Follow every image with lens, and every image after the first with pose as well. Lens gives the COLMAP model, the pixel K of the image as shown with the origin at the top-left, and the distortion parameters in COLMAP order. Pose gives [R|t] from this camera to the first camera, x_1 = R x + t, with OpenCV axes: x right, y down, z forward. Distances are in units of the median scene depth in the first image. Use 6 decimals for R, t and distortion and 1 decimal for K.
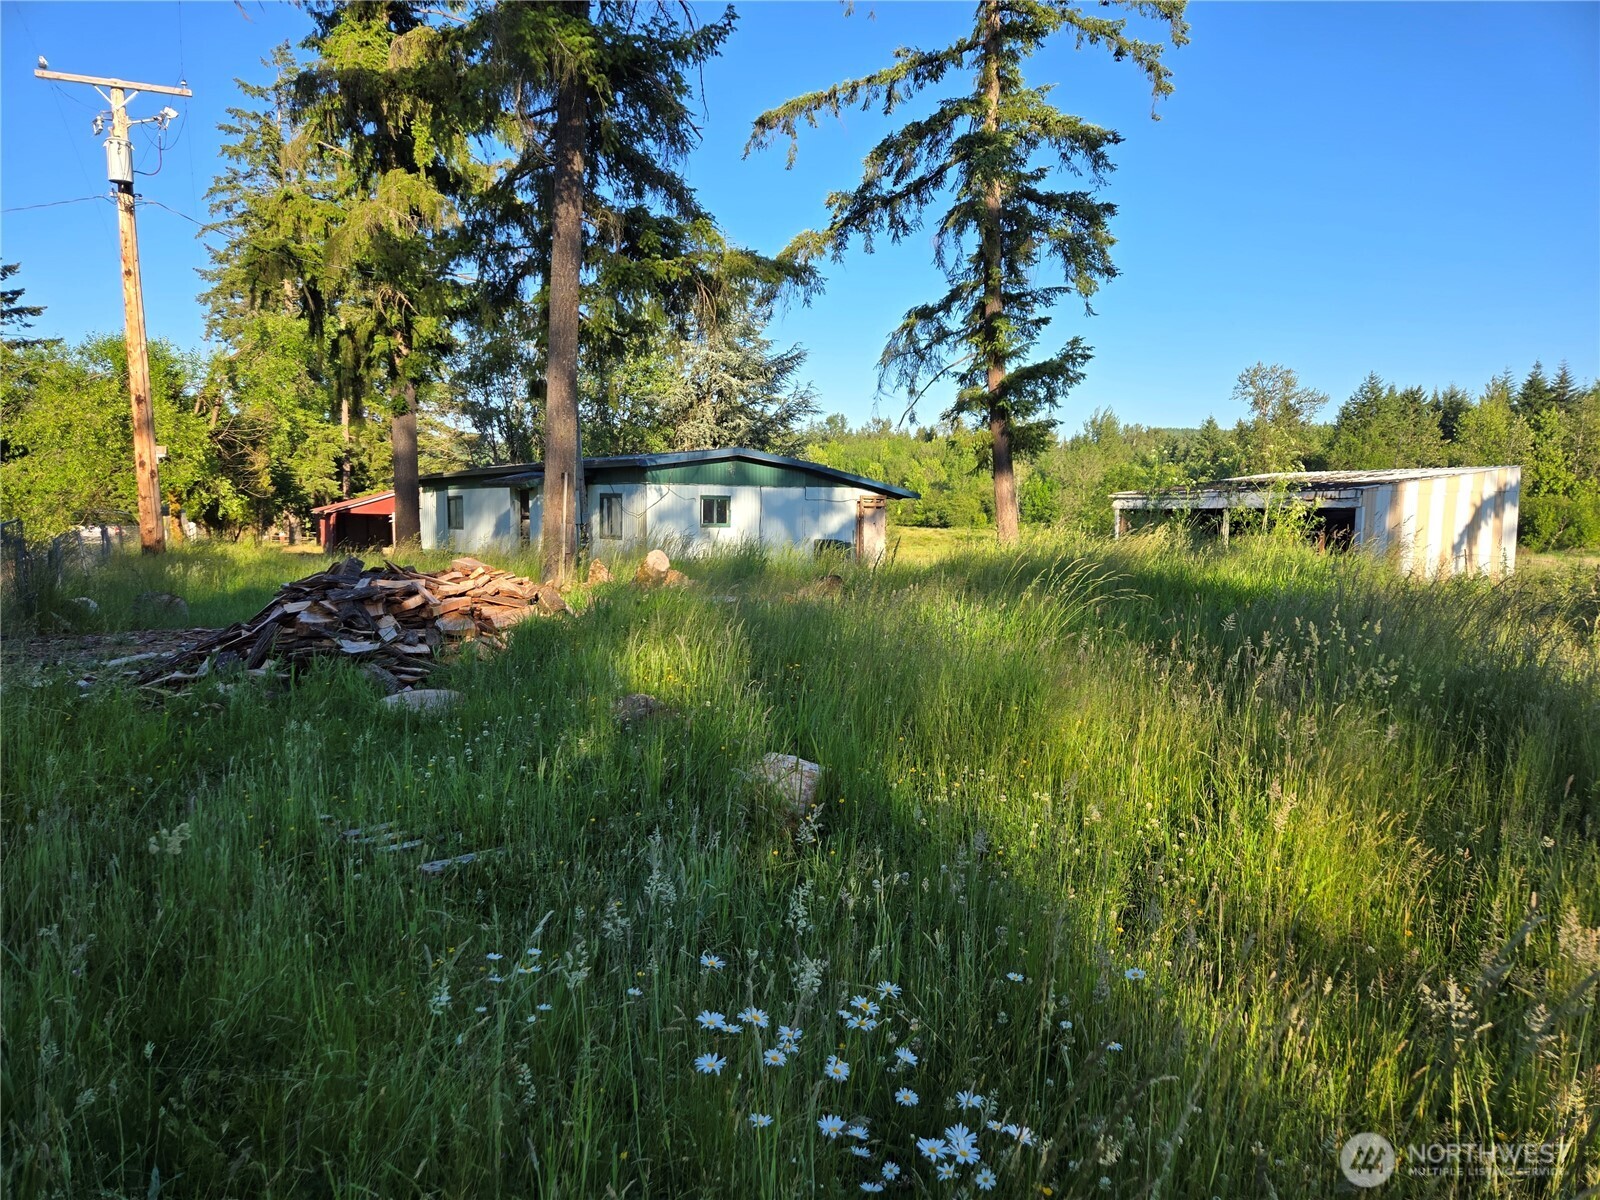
lens RADIAL K [[1062.3, 0, 793.2], [0, 1062.3, 629.2], [0, 0, 1]] dist [0.075920, -0.061009]
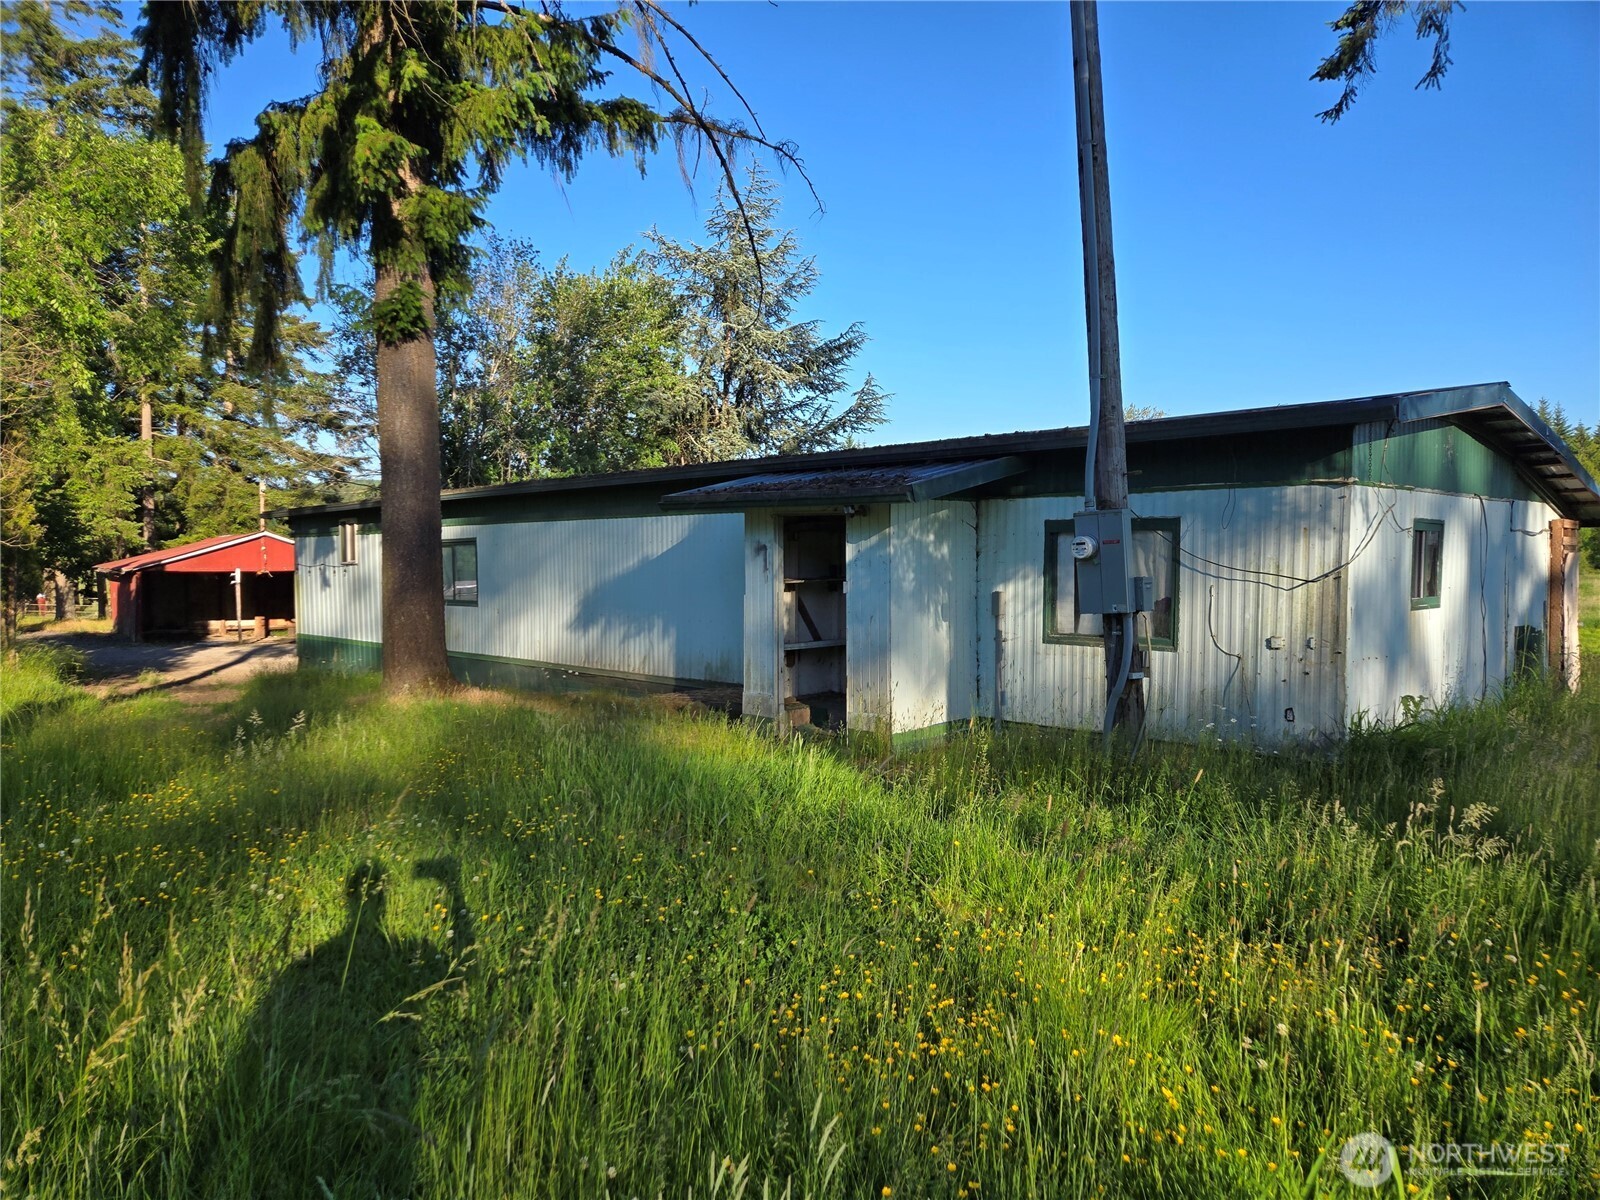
lens RADIAL K [[1062.3, 0, 798.6], [0, 1062.3, 613.3], [0, 0, 1]] dist [0.075920, -0.061009]
pose [[0.984996, -0.020721, 0.171327, -0.137591], [0.030381, 0.998081, -0.053954, -0.033335], [-0.169880, 0.058350, 0.983736, 0.275795]]
